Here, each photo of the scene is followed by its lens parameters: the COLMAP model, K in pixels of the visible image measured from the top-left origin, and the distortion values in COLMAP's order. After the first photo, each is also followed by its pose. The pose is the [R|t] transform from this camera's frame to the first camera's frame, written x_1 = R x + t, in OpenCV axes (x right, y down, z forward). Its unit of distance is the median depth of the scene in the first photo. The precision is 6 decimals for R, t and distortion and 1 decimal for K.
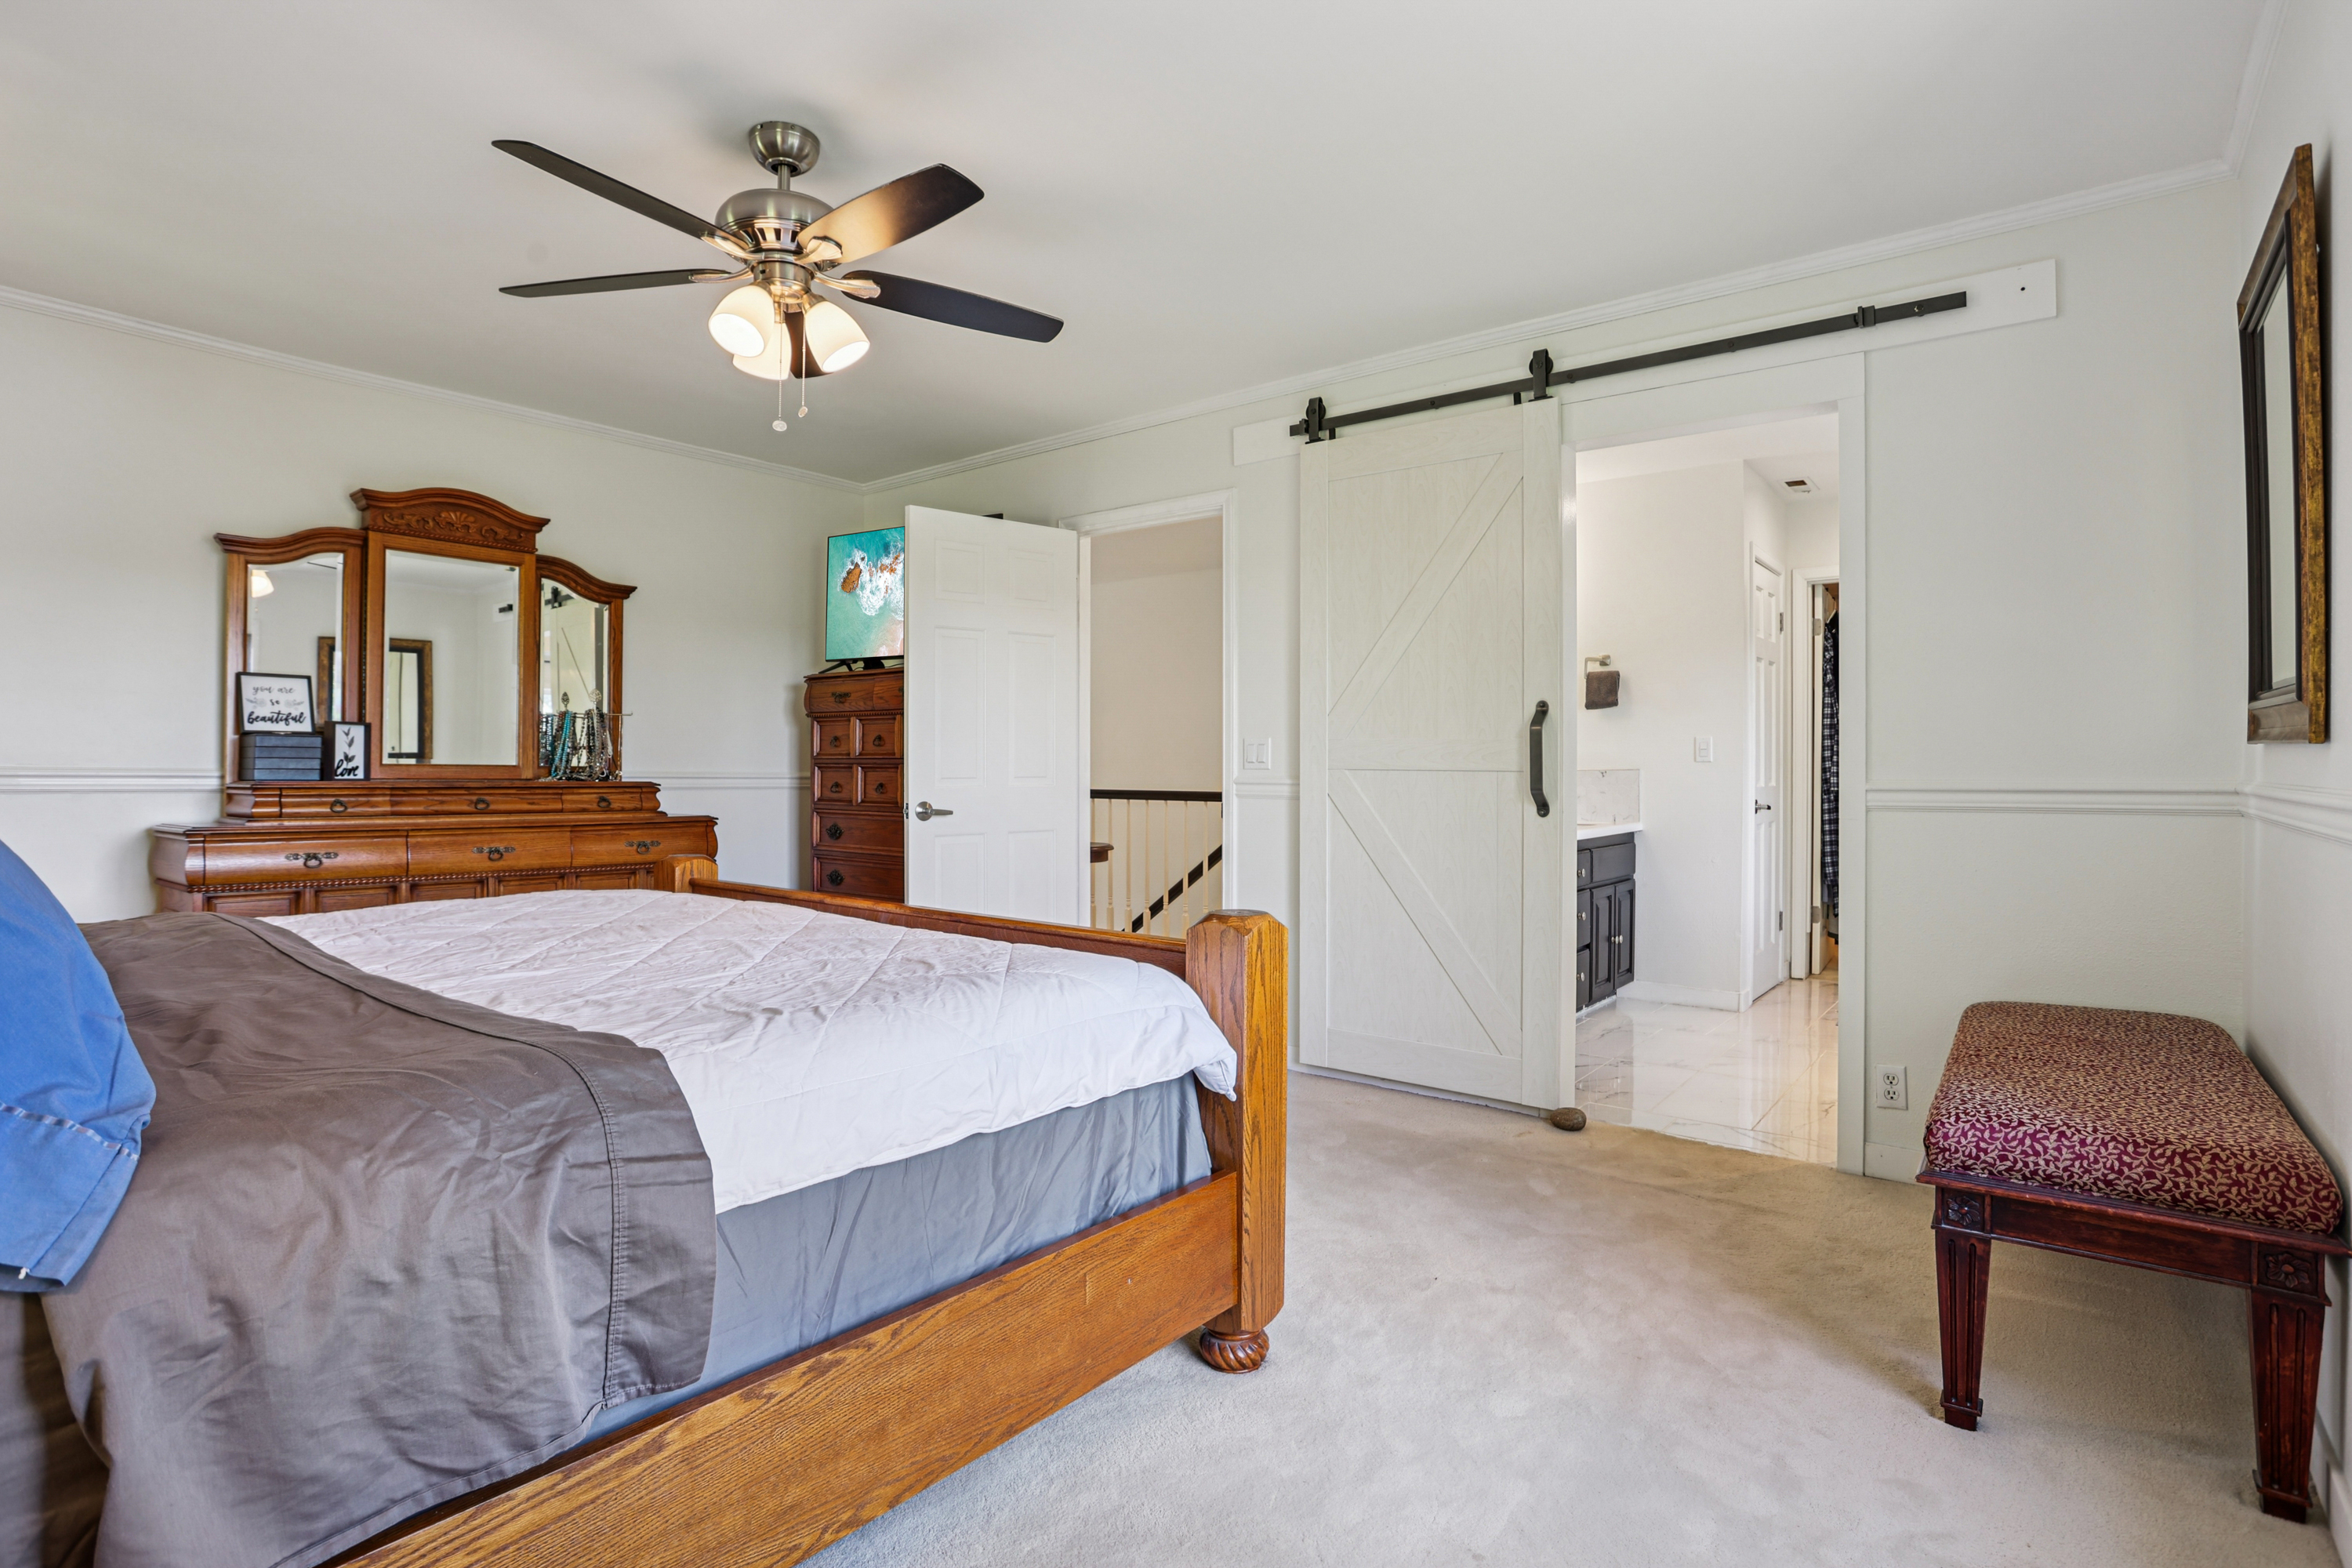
lens RADIAL K [[1143.4, 0, 1161.5], [0, 1143.4, 776.8], [0, 0, 1]] dist [-0.044774, 0.009232]
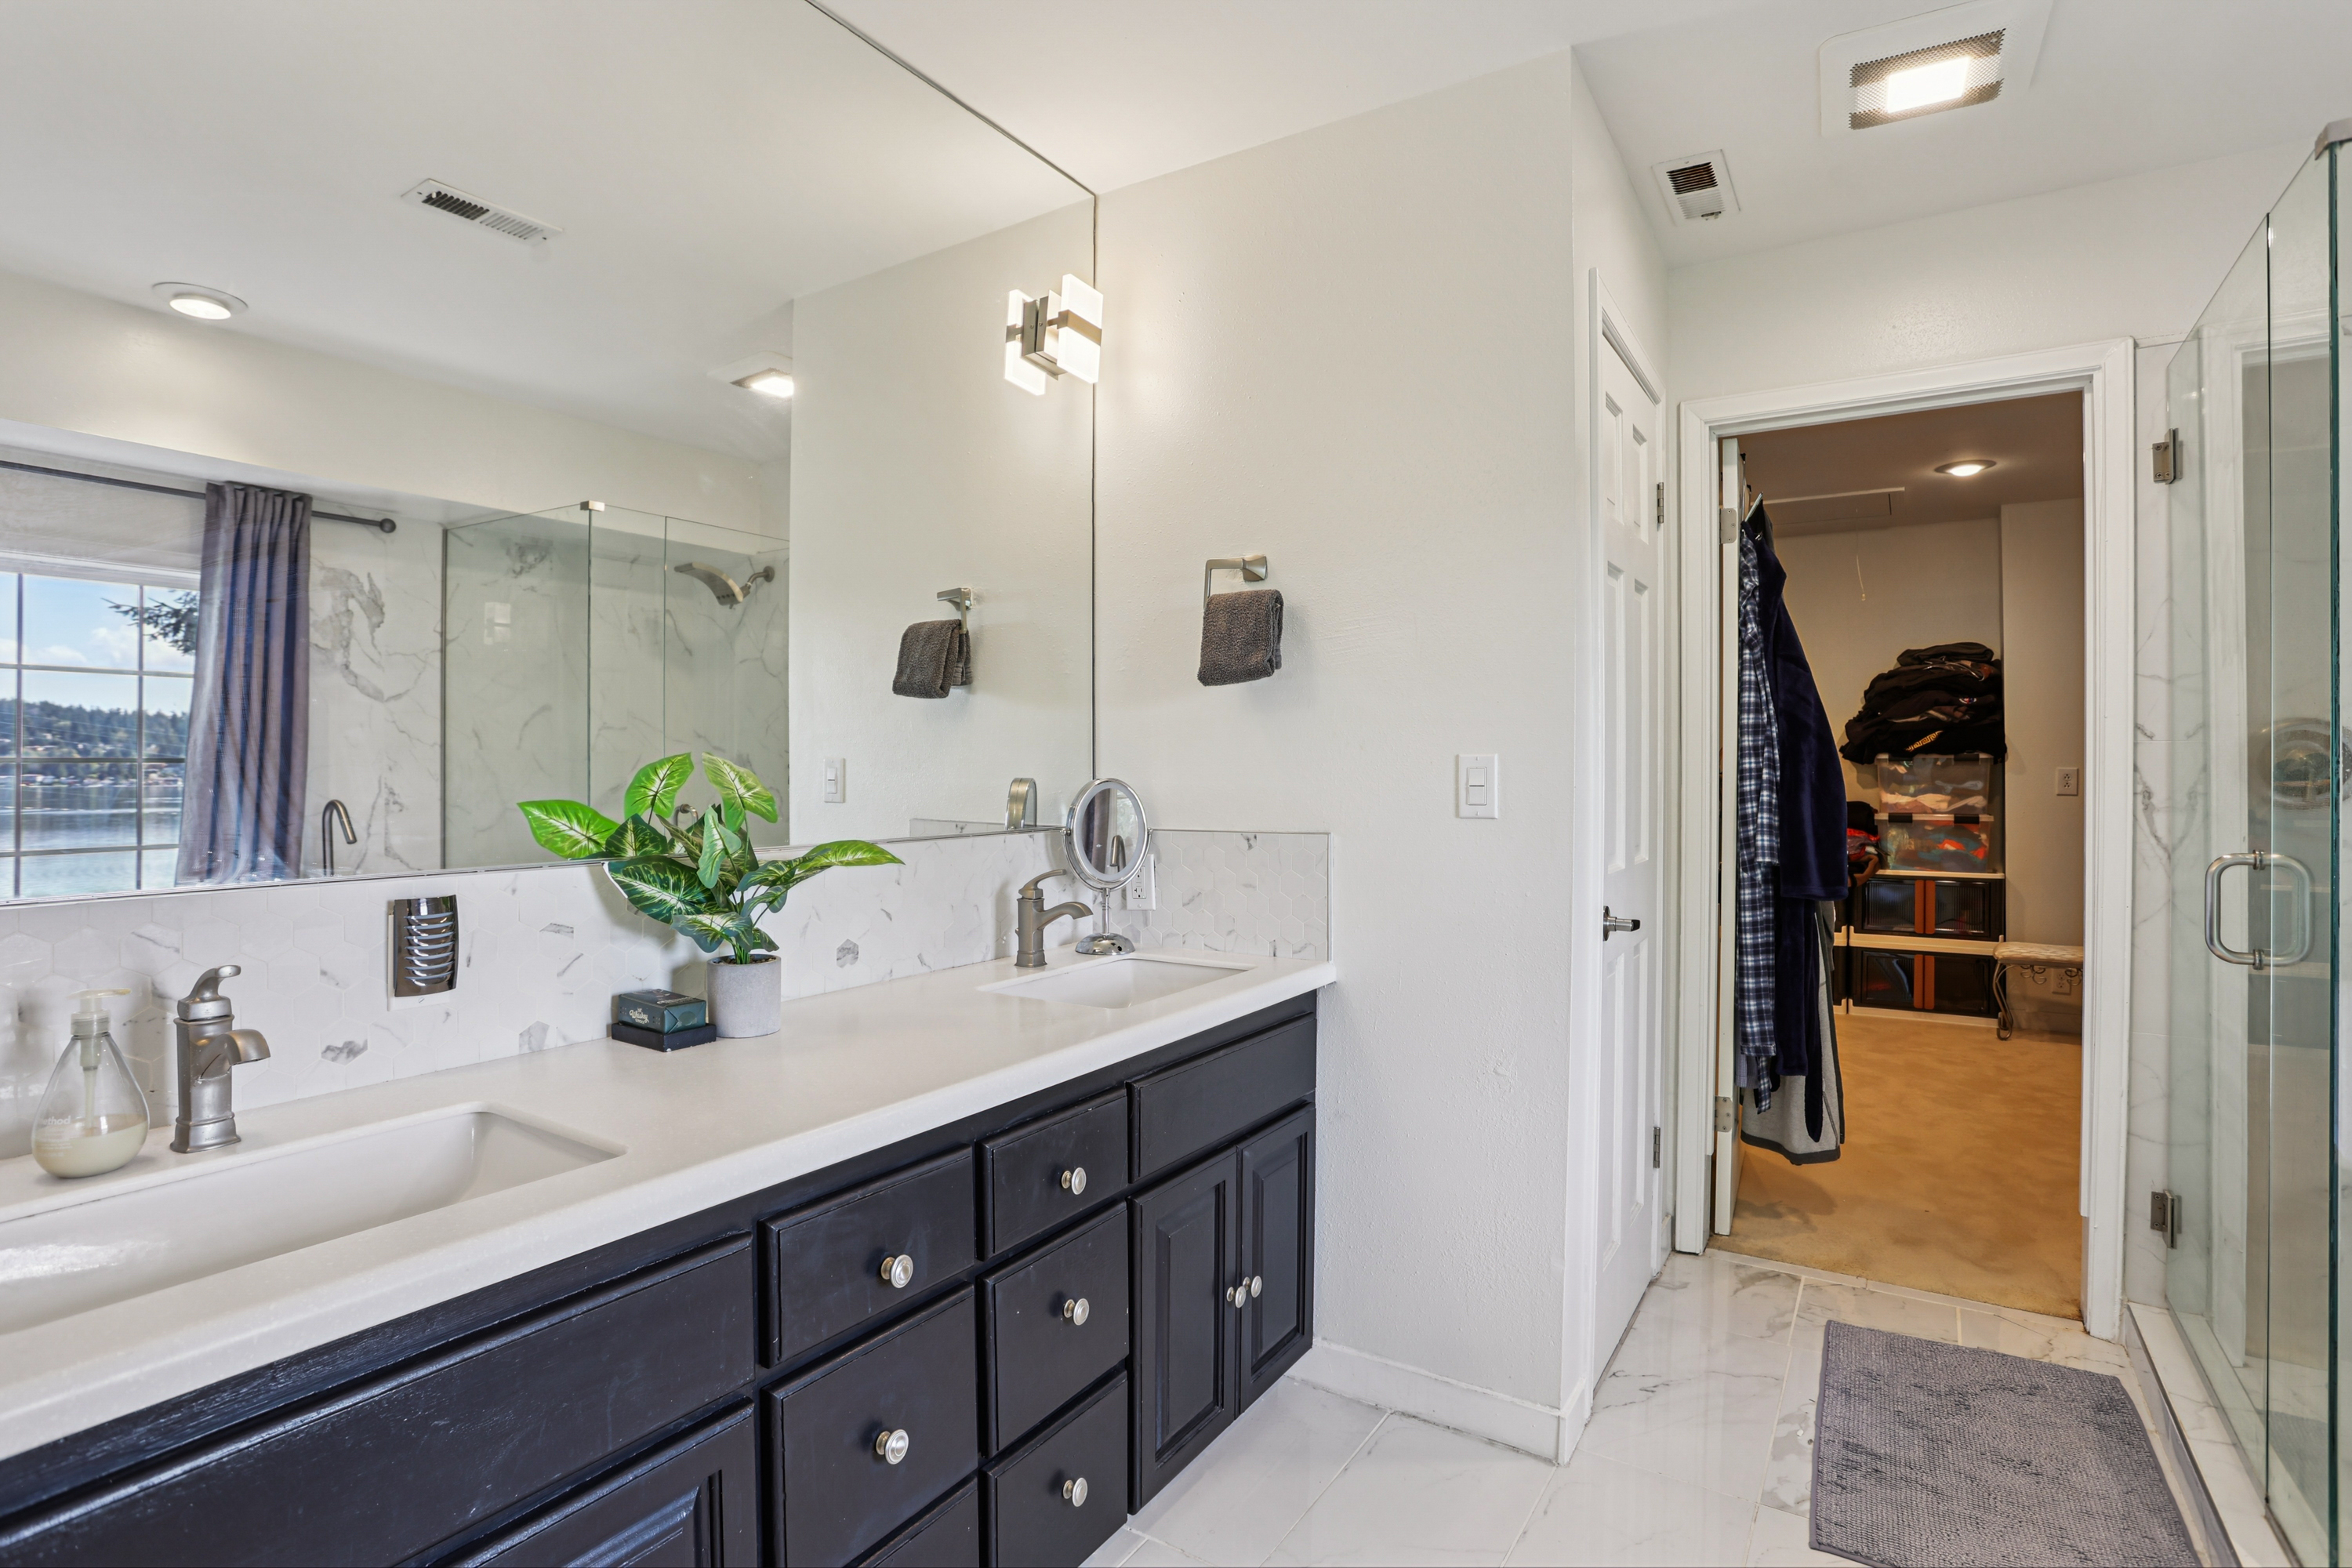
lens RADIAL K [[1143.4, 0, 1185.7], [0, 1143.4, 773.3], [0, 0, 1]] dist [-0.044774, 0.009232]
pose [[0.992470, 0.001084, 0.122484, 0.314261], [-0.001062, 0.999999, -0.000242, -0.027564], [-0.122484, 0.000110, 0.992471, 0.590040]]
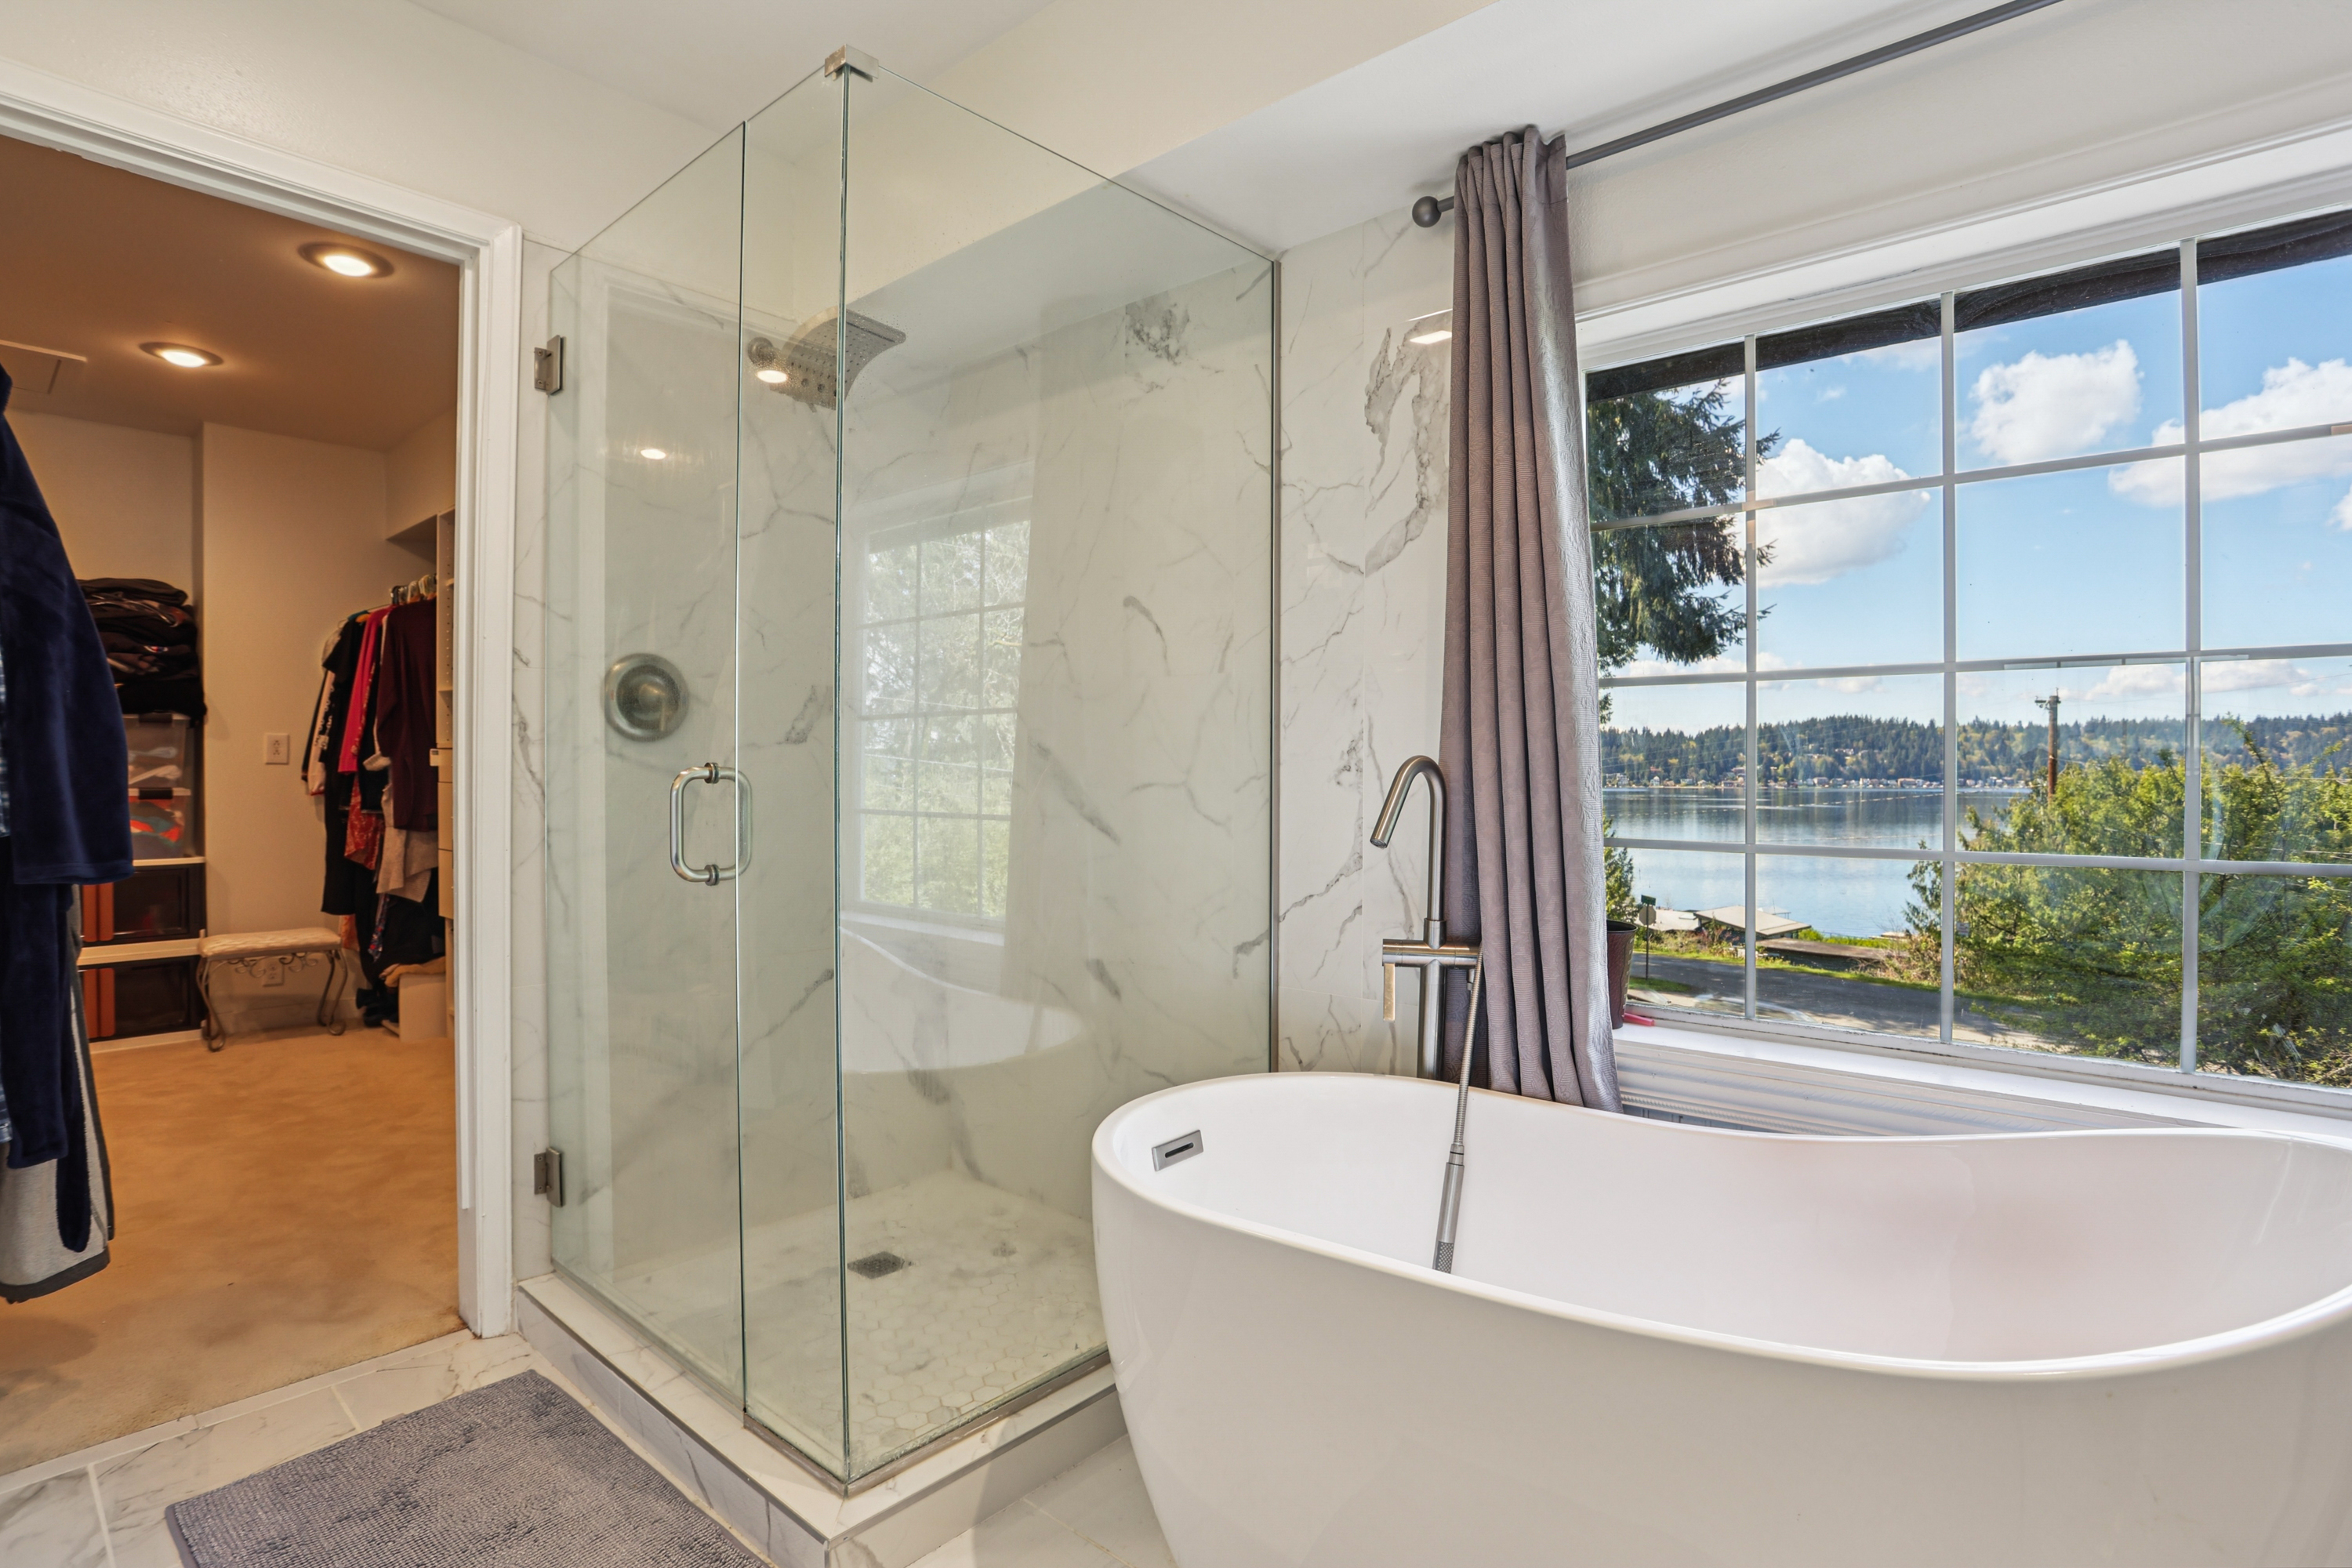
lens RADIAL K [[1143.4, 0, 1215.5], [0, 1143.4, 767.5], [0, 0, 1]] dist [-0.044774, 0.009232]
pose [[0.021848, -0.003403, 0.999756, 0.341279], [0.002845, 0.999990, 0.003342, -0.005423], [-0.999757, 0.002771, 0.021858, 0.717782]]
